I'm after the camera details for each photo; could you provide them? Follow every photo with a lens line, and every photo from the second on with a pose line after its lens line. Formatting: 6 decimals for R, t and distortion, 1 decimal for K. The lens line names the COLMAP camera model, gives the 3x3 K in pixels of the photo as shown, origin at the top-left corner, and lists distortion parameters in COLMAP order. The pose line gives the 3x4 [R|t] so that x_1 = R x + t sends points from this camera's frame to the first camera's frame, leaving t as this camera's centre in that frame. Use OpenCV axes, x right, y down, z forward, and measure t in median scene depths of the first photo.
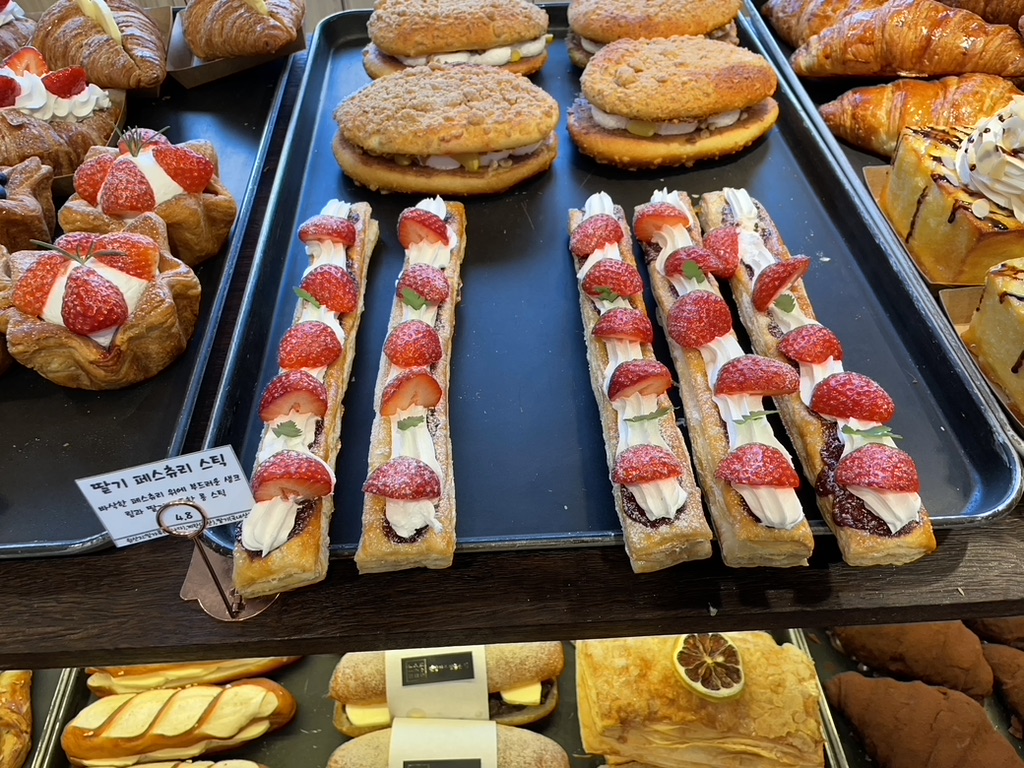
lens RADIAL K [[794.0, 0, 500.9], [0, 794.0, 372.2], [0, 0, 1]] dist [0.087452, -0.125529]
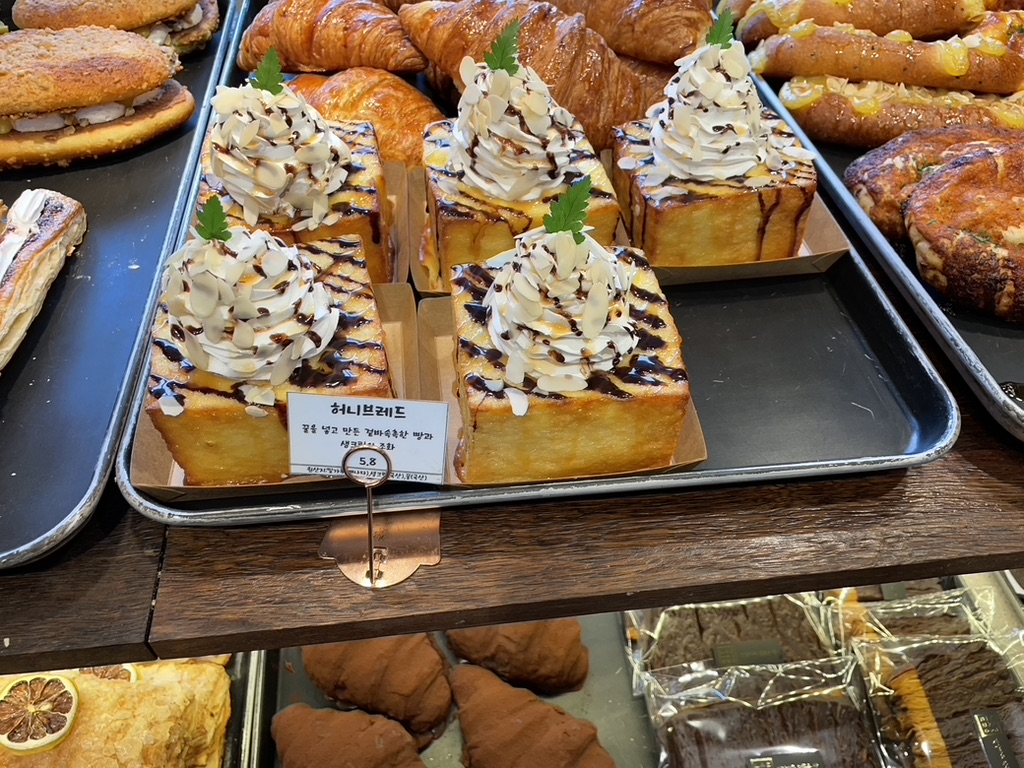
lens RADIAL K [[794.0, 0, 500.9], [0, 794.0, 372.2], [0, 0, 1]] dist [0.087452, -0.125529]
pose [[0.996934, -0.024220, 0.074411, 0.670900], [0.024469, 0.999698, -0.002445, -0.007535], [-0.074329, 0.004259, 0.997225, 0.048533]]
